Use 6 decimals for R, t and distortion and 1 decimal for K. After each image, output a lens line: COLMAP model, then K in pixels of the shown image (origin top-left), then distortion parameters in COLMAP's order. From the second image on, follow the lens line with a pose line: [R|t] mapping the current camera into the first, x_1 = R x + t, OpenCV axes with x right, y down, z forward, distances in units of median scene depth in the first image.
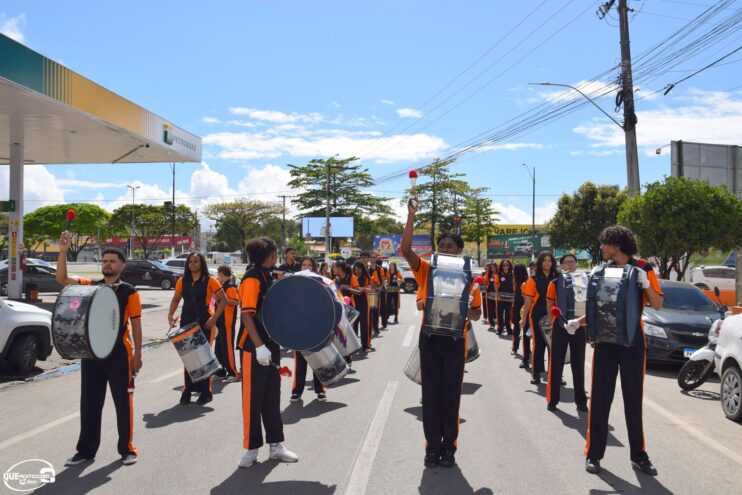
lens RADIAL K [[681.4, 0, 371.0], [0, 681.4, 247.5], [0, 0, 1]] dist [0.003364, 0.010722]
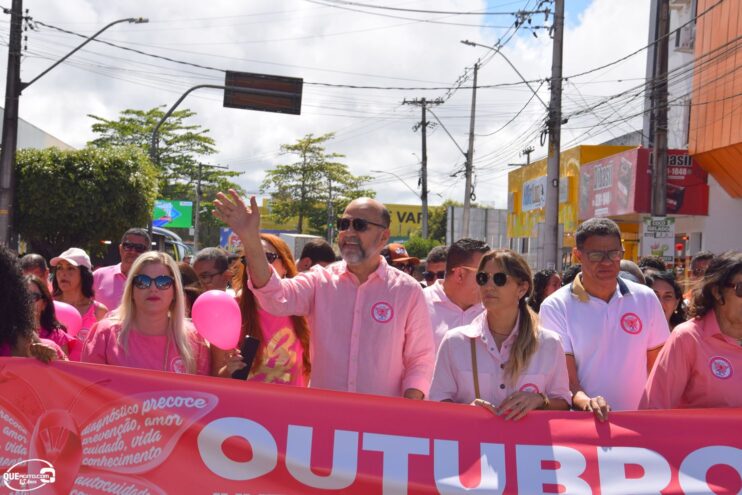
lens RADIAL K [[1543.7, 0, 371.0], [0, 1543.7, 247.5], [0, 0, 1]] dist [0.467838, 0.122347]
pose [[0.988116, 0.038455, 0.148824, -0.077005], [-0.040245, 0.999149, 0.009030, -0.016005], [-0.148350, -0.014912, 0.988822, -0.636324]]
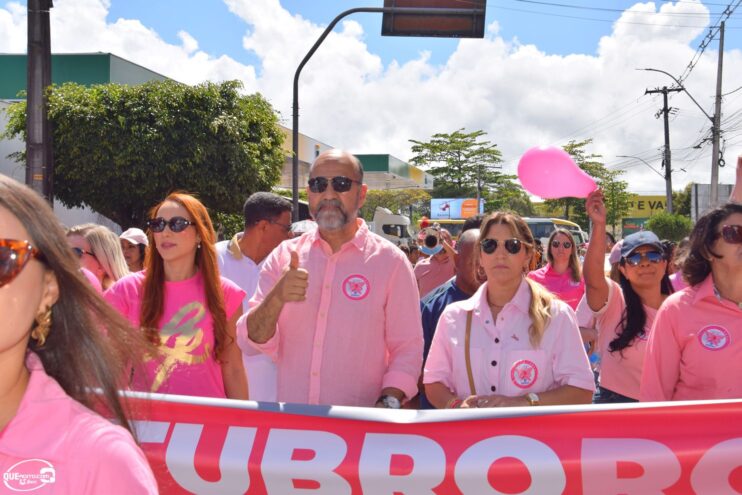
lens RADIAL K [[1028.0, 0, 371.0], [0, 1028.0, 247.5], [0, 0, 1]] dist [0.149208, 0.129689]
pose [[0.995258, 0.001203, -0.097258, -0.039455], [0.001269, 0.999678, 0.025352, -0.010766], [0.097257, -0.025355, 0.994936, -0.441623]]
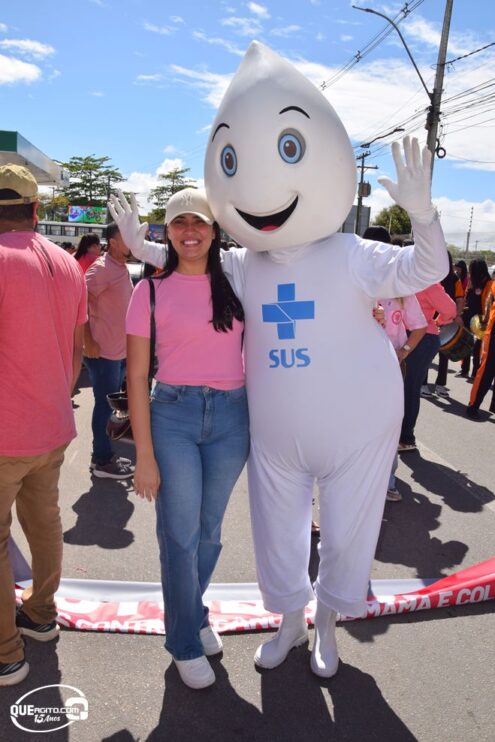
lens RADIAL K [[619.1, 0, 247.5], [0, 619.1, 371.0], [0, 0, 1]] dist [-0.112208, 0.116469]
pose [[0.970275, 0.005734, 0.241938, -0.046441], [-0.058826, 0.975323, 0.212802, -0.004055], [-0.234748, -0.220709, 0.946668, -0.215176]]
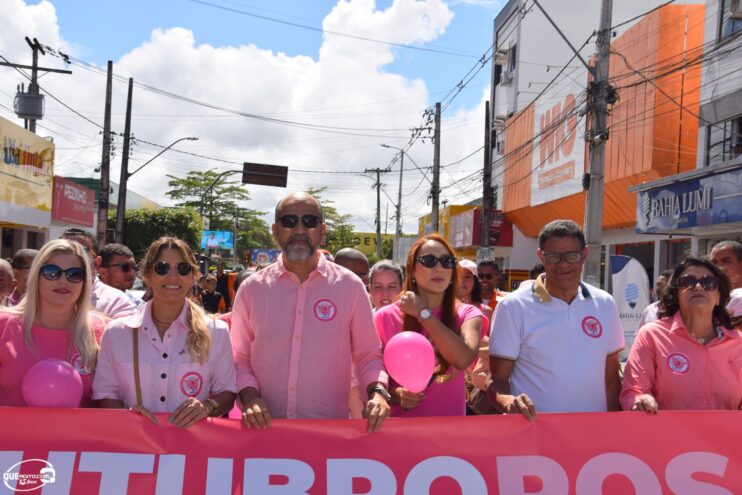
lens RADIAL K [[1076.1, 0, 371.0], [0, 1076.1, 247.5], [0, 0, 1]] dist [0.129103, 0.462994]
pose [[0.986698, 0.042350, 0.156952, -0.073951], [-0.042143, 0.999101, -0.004653, -0.018363], [-0.157008, -0.002023, 0.987595, -0.715837]]
